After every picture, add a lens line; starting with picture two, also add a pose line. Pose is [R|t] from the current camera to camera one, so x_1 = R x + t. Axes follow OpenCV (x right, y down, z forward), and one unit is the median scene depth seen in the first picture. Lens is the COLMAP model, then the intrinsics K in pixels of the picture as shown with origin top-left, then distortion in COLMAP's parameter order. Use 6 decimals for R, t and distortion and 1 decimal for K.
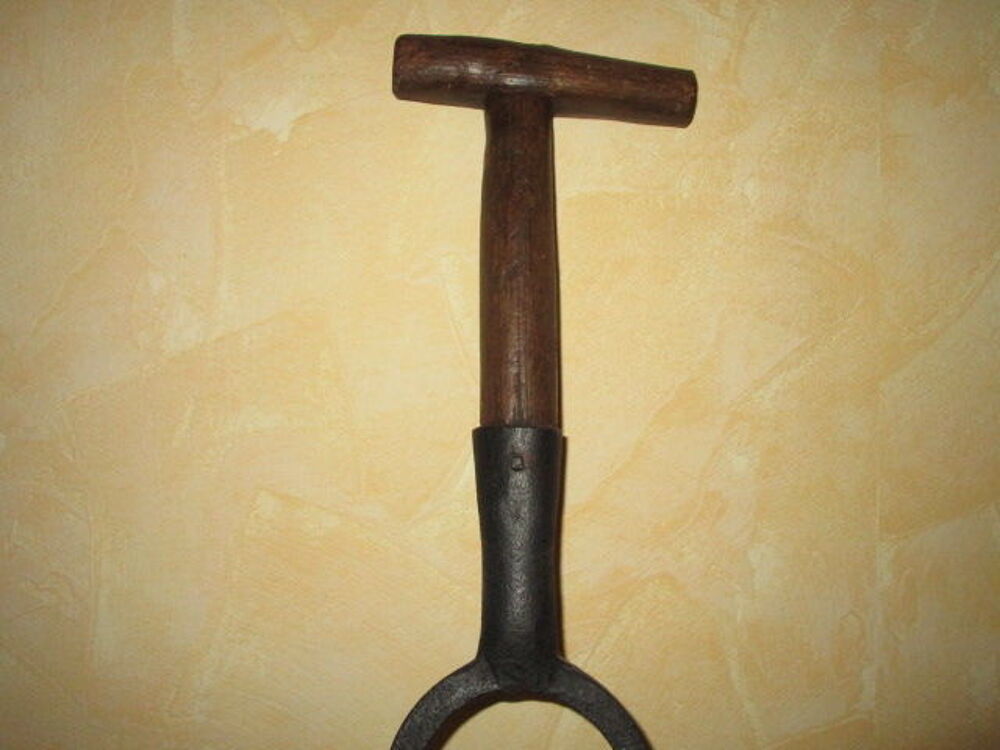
lens RADIAL K [[844.9, 0, 500.0], [0, 844.9, 375.0], [0, 0, 1]] dist [-0.075785, 0.023976]
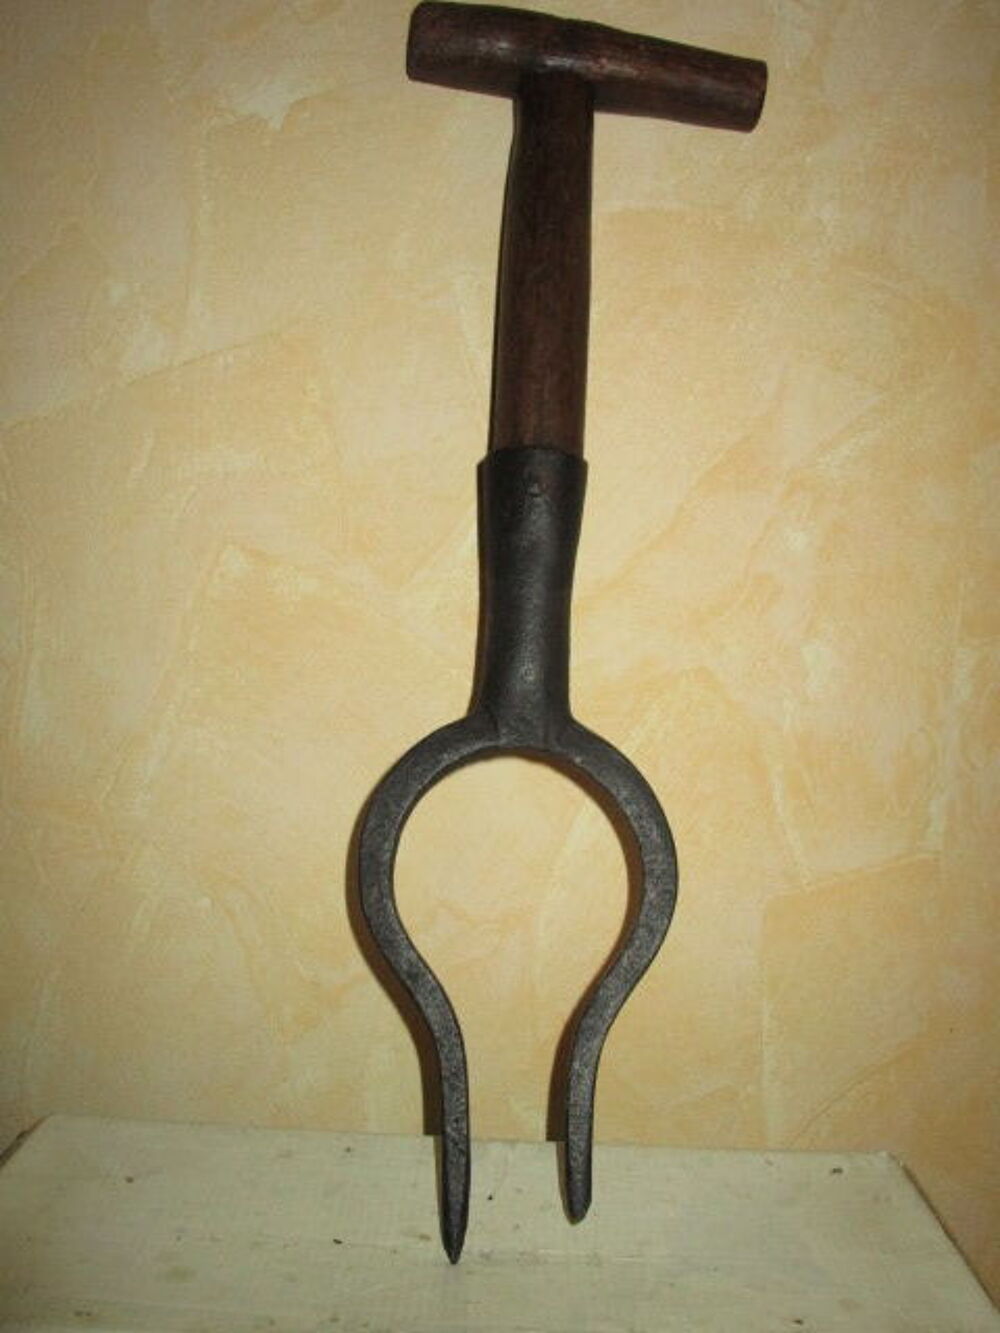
lens RADIAL K [[1126.2, 0, 496.5], [0, 1126.2, 655.8], [0, 0, 1]] dist [-0.075785, 0.023976]
pose [[0.998541, 0.052956, -0.010553, 0.002661], [-0.052462, 0.997715, 0.042568, 0.188726], [0.012783, -0.041952, 0.999038, -0.129898]]
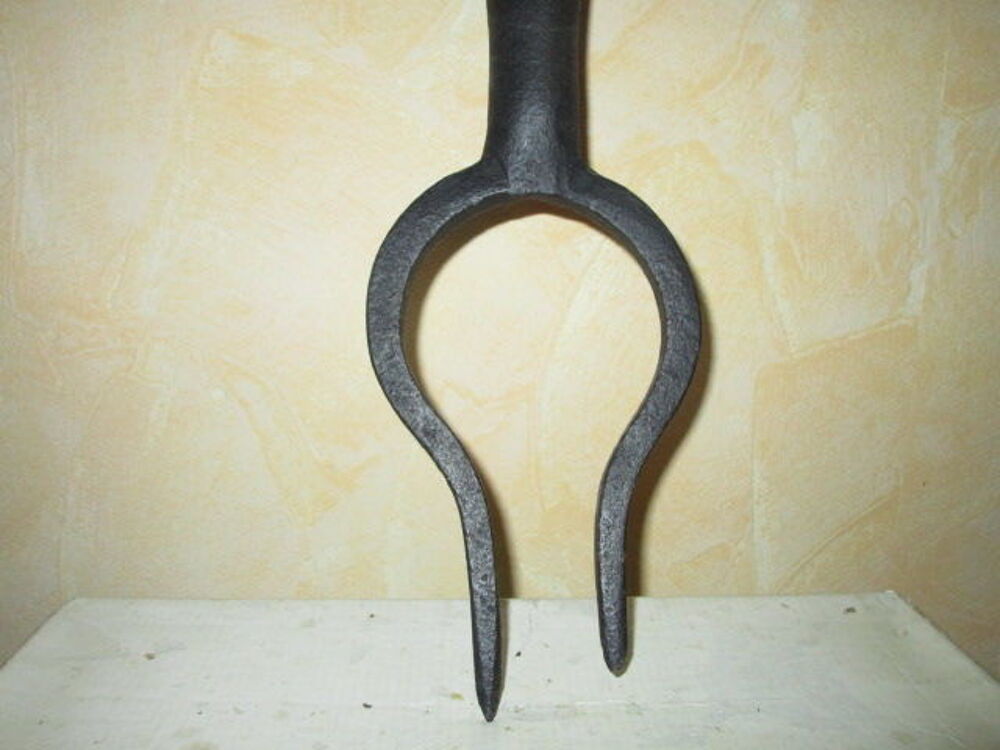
lens RADIAL K [[844.9, 0, 500.0], [0, 844.9, 375.0], [0, 0, 1]] dist [-0.075785, 0.023976]
pose [[0.999249, 0.012424, 0.036712, -0.031201], [-0.018475, 0.985375, 0.169394, 0.333308], [-0.034071, -0.169945, 0.984864, 0.127483]]
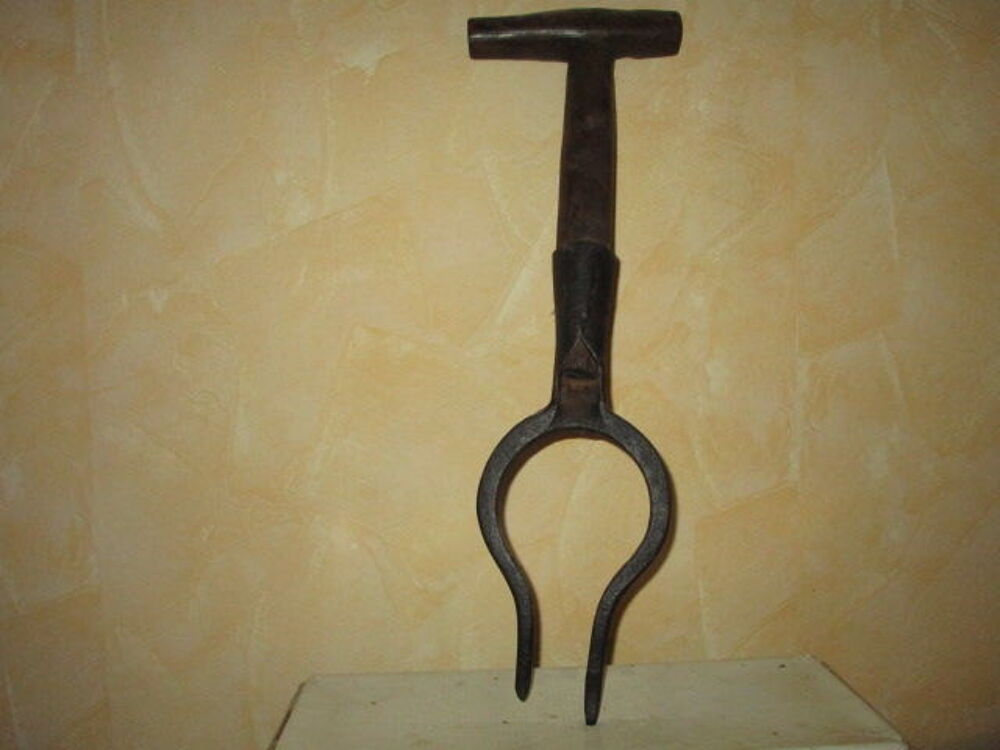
lens RADIAL K [[844.9, 0, 500.0], [0, 844.9, 375.0], [0, 0, 1]] dist [-0.075785, 0.023976]
pose [[0.999720, -0.014921, 0.018381, -0.075057], [0.014704, 0.999822, 0.011860, 0.208080], [-0.018555, -0.011586, 0.999761, -0.407632]]
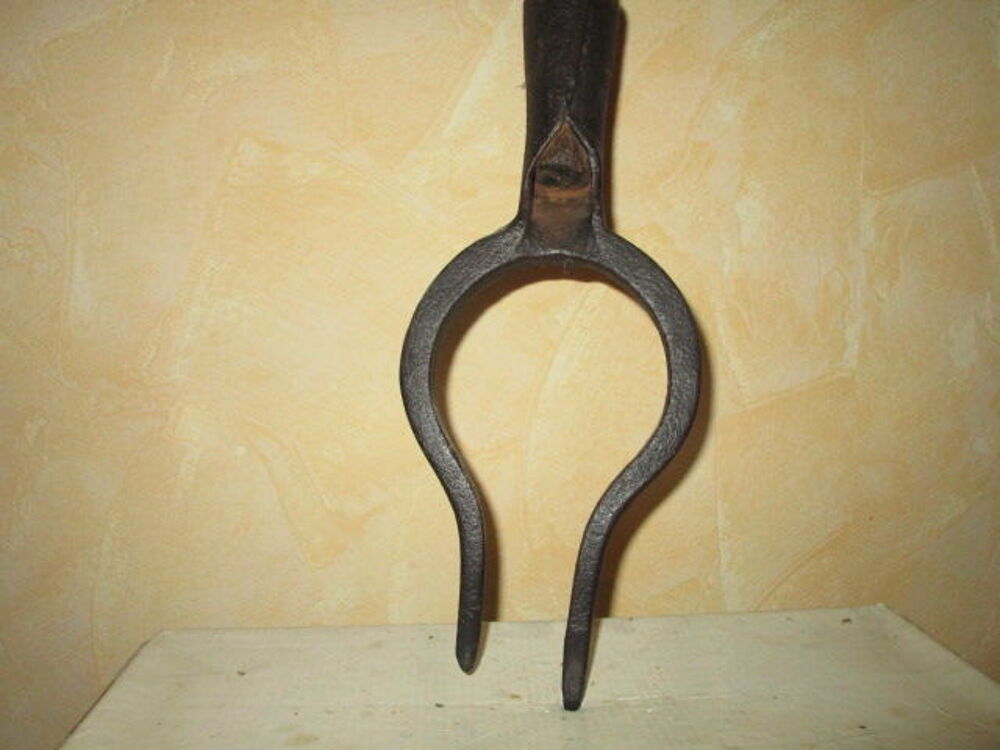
lens RADIAL K [[844.9, 0, 500.0], [0, 844.9, 375.0], [0, 0, 1]] dist [-0.075785, 0.023976]
pose [[0.998688, -0.003518, 0.051093, -0.038322], [0.000080, 0.997745, 0.067119, 0.351947], [-0.051214, -0.067027, 0.996436, -0.001803]]
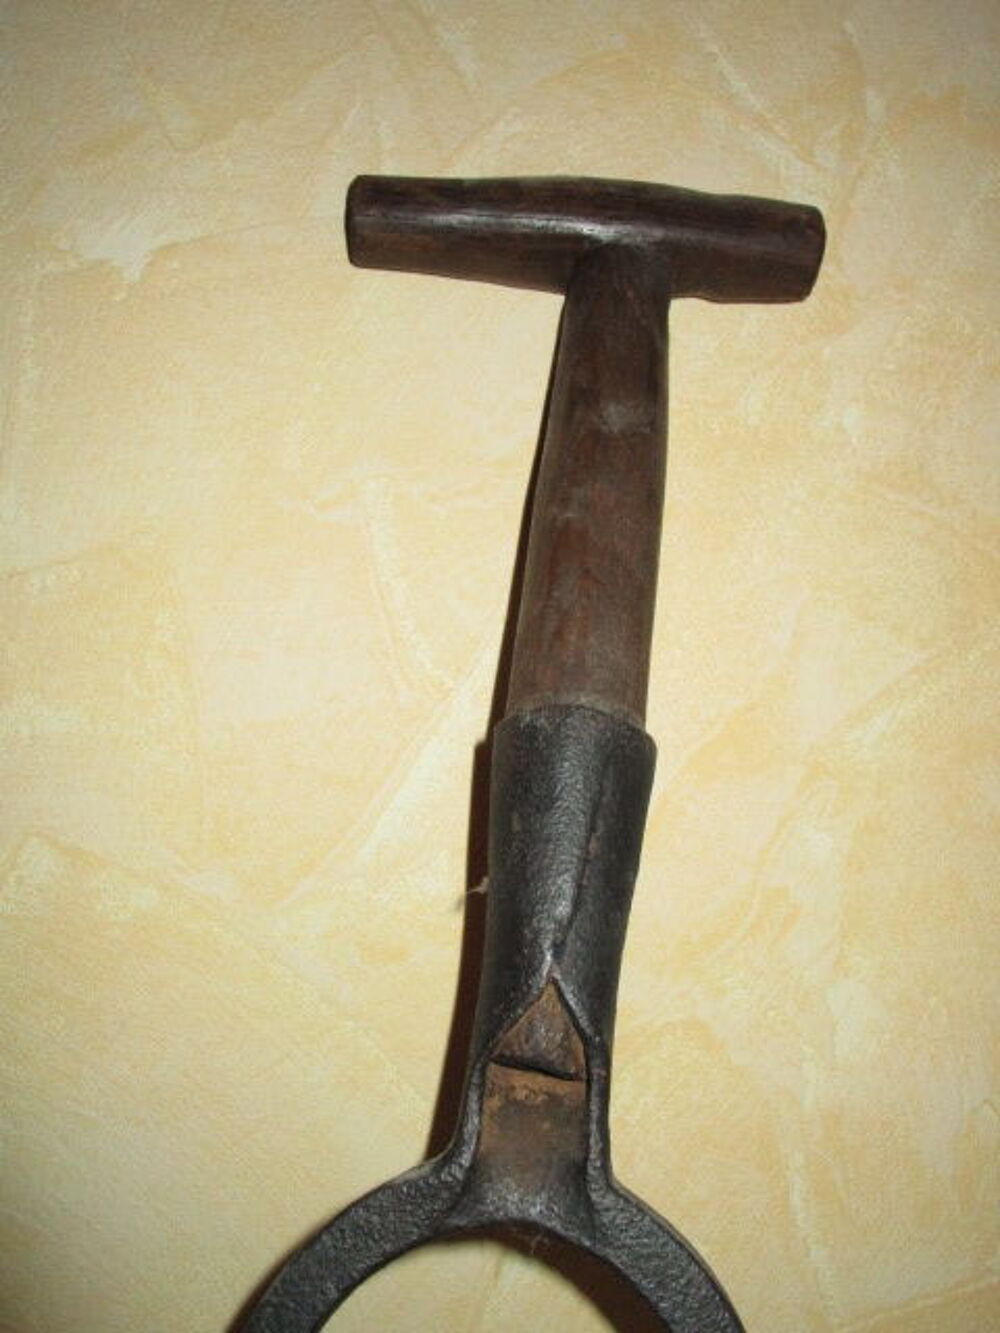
lens RADIAL K [[1126.2, 0, 496.5], [0, 1126.2, 655.8], [0, 0, 1]] dist [-0.075785, 0.023976]
pose [[0.995017, 0.076734, 0.063664, -0.016571], [-0.068470, 0.990025, -0.123139, 0.085049], [-0.072478, 0.118167, 0.990345, 0.181180]]
